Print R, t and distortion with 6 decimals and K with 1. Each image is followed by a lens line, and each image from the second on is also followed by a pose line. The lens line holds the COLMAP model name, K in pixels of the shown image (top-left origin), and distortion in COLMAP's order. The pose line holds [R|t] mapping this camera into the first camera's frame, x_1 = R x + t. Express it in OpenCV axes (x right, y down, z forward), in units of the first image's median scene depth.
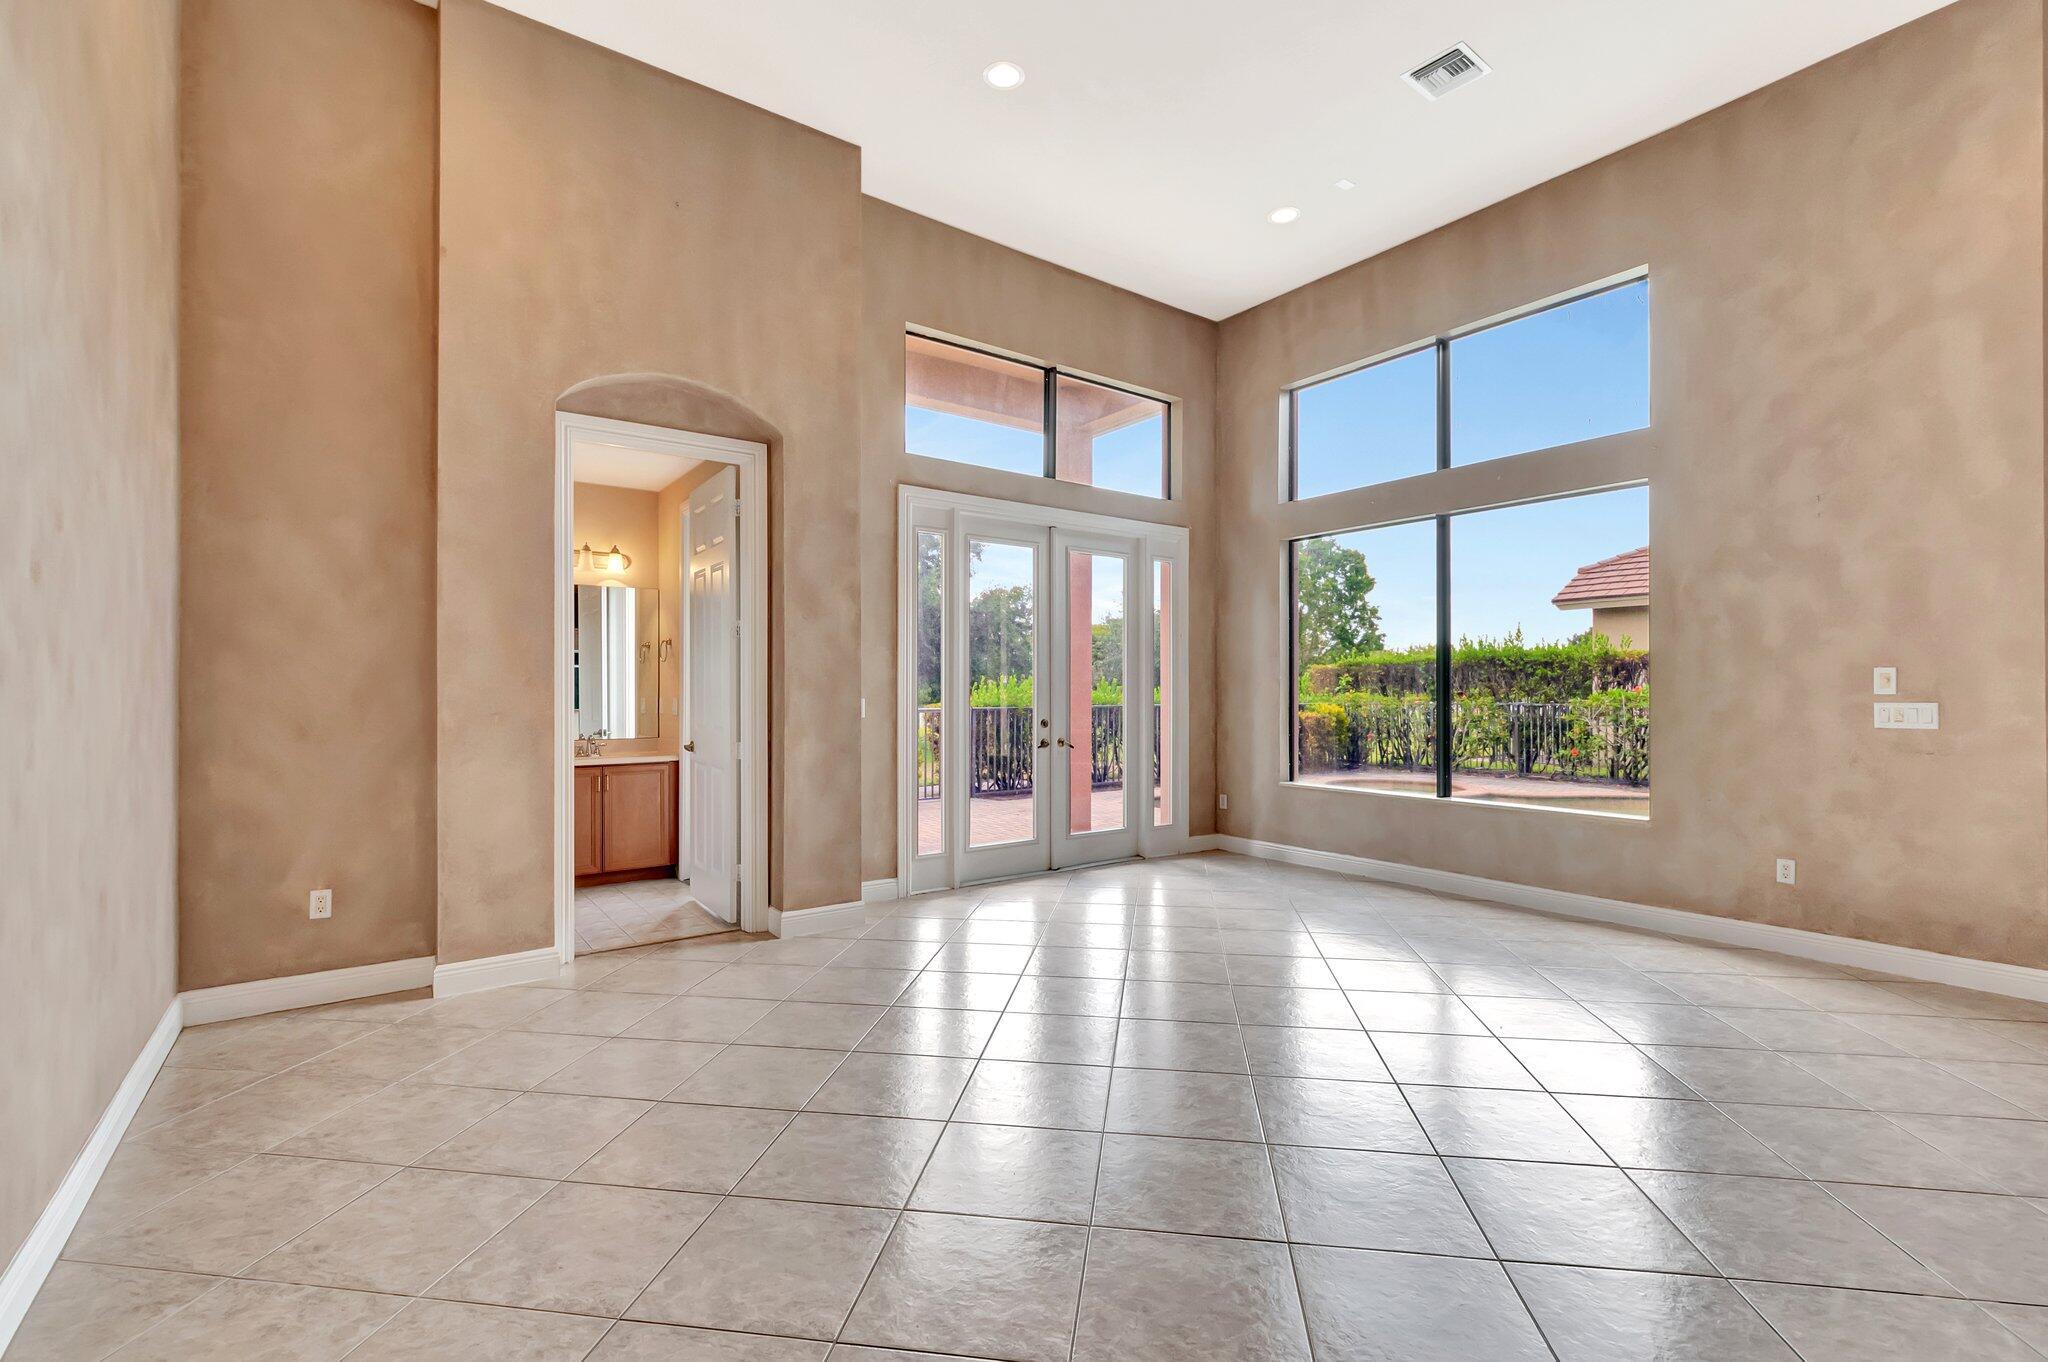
lens RADIAL K [[890.3, 0, 1024.0], [0, 890.3, 681.0], [0, 0, 1]] dist [0.001090, 0.000157]
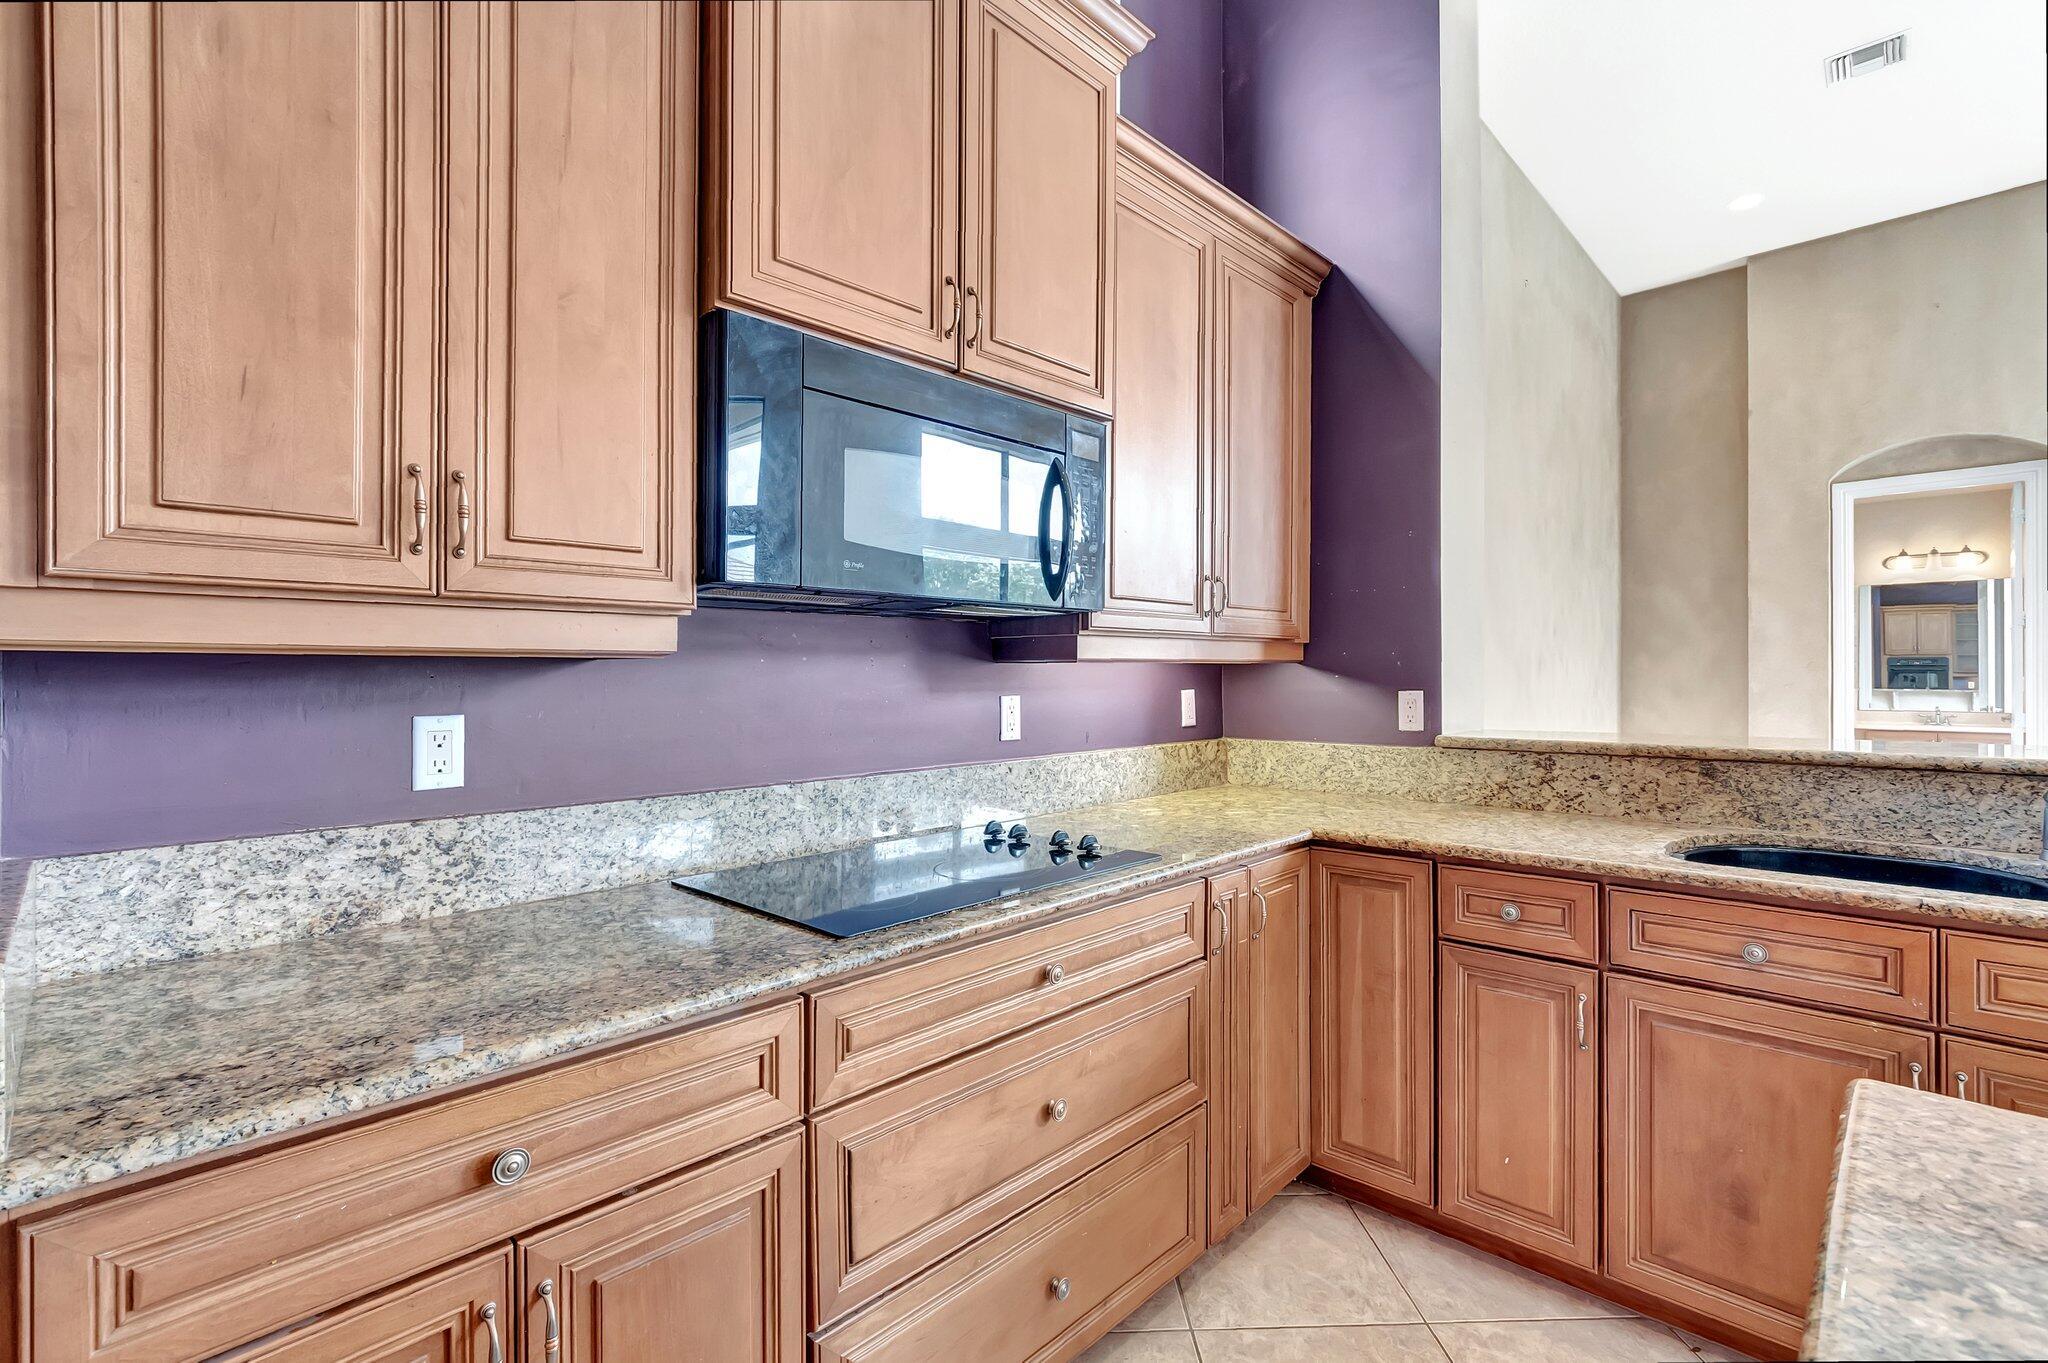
lens RADIAL K [[914.9, 0, 1029.2], [0, 914.9, 662.9], [0, 0, 1]] dist [0.000166, 0.000038]
pose [[0.162483, -0.007777, -0.986681, 0.796134], [0.011706, 0.999914, -0.005953, -0.010549], [0.986642, -0.010583, 0.162560, -0.608586]]
